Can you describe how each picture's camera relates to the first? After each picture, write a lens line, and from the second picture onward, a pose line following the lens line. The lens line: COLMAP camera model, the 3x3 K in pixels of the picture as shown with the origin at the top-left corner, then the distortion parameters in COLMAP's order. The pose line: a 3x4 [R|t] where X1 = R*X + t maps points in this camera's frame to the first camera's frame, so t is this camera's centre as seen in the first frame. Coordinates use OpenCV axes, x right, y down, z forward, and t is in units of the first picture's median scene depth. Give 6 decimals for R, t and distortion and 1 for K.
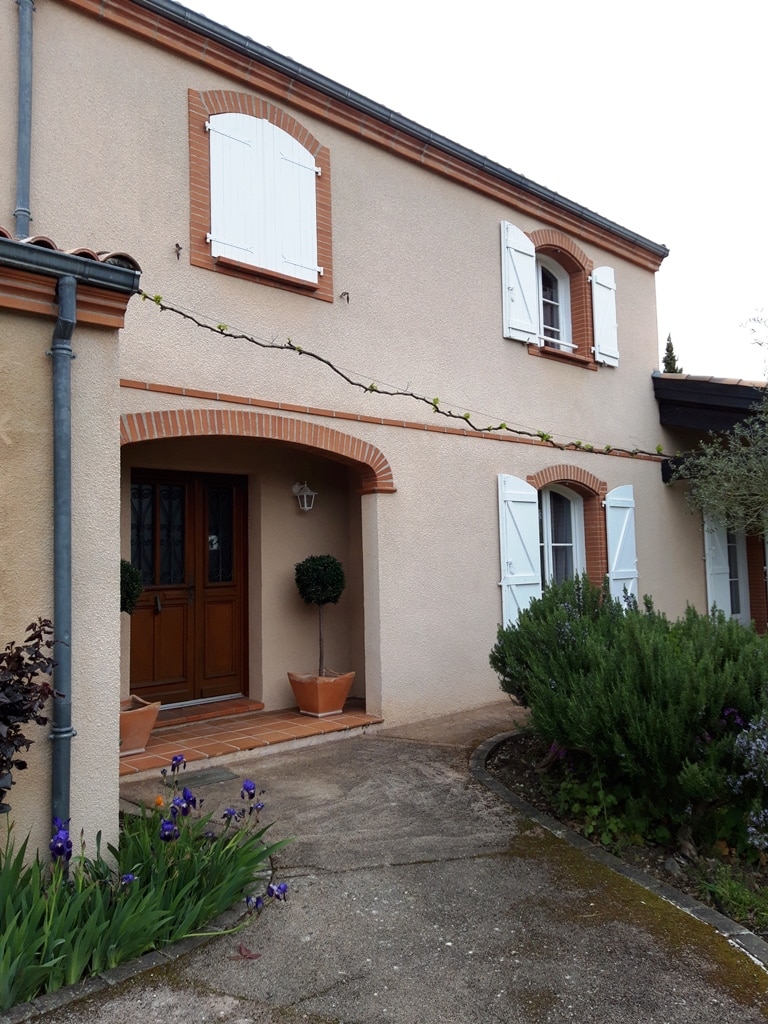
lens RADIAL K [[782.4, 0, 384.0], [0, 782.4, 512.0], [0, 0, 1]] dist [0.065044, -0.125586]
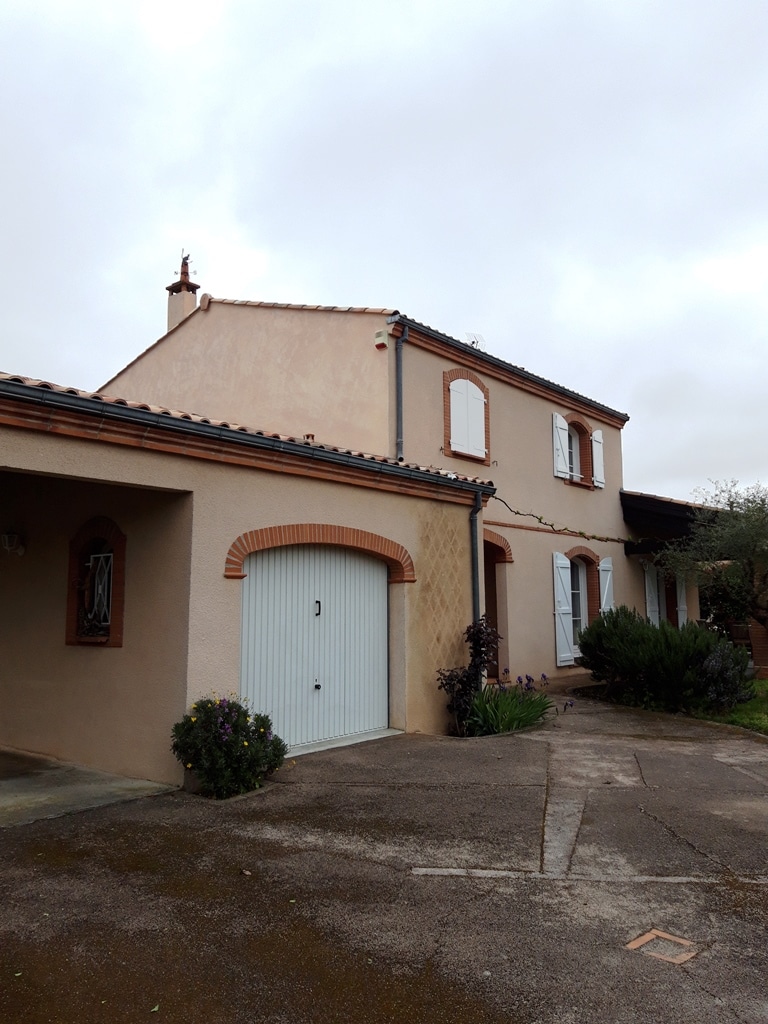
lens RADIAL K [[782.4, 0, 384.0], [0, 782.4, 512.0], [0, 0, 1]] dist [0.065044, -0.125586]
pose [[0.990053, 0.033799, 0.136574, -0.456357], [-0.026211, 0.998031, -0.056979, -0.024752], [-0.138231, 0.052833, 0.988990, -0.694078]]
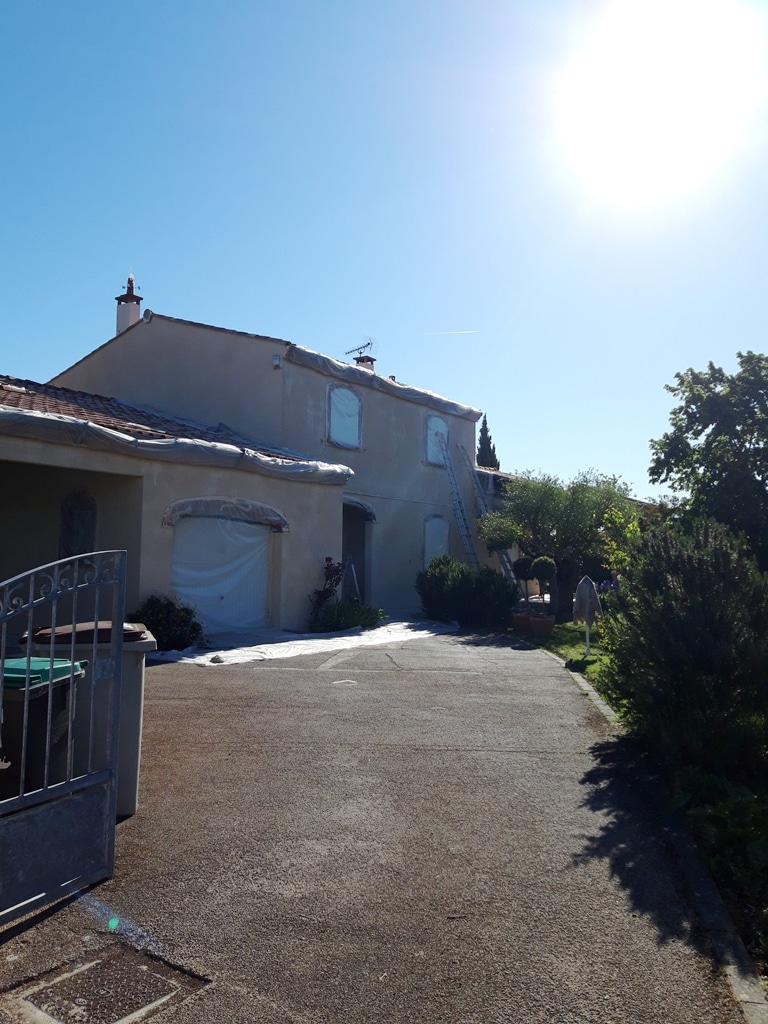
lens RADIAL K [[782.4, 0, 384.0], [0, 782.4, 512.0], [0, 0, 1]] dist [0.065044, -0.125586]
pose [[0.975313, 0.044556, 0.216285, -0.430322], [-0.044820, 0.998988, -0.003689, -0.039262], [-0.216231, -0.006096, 0.976323, -1.249848]]
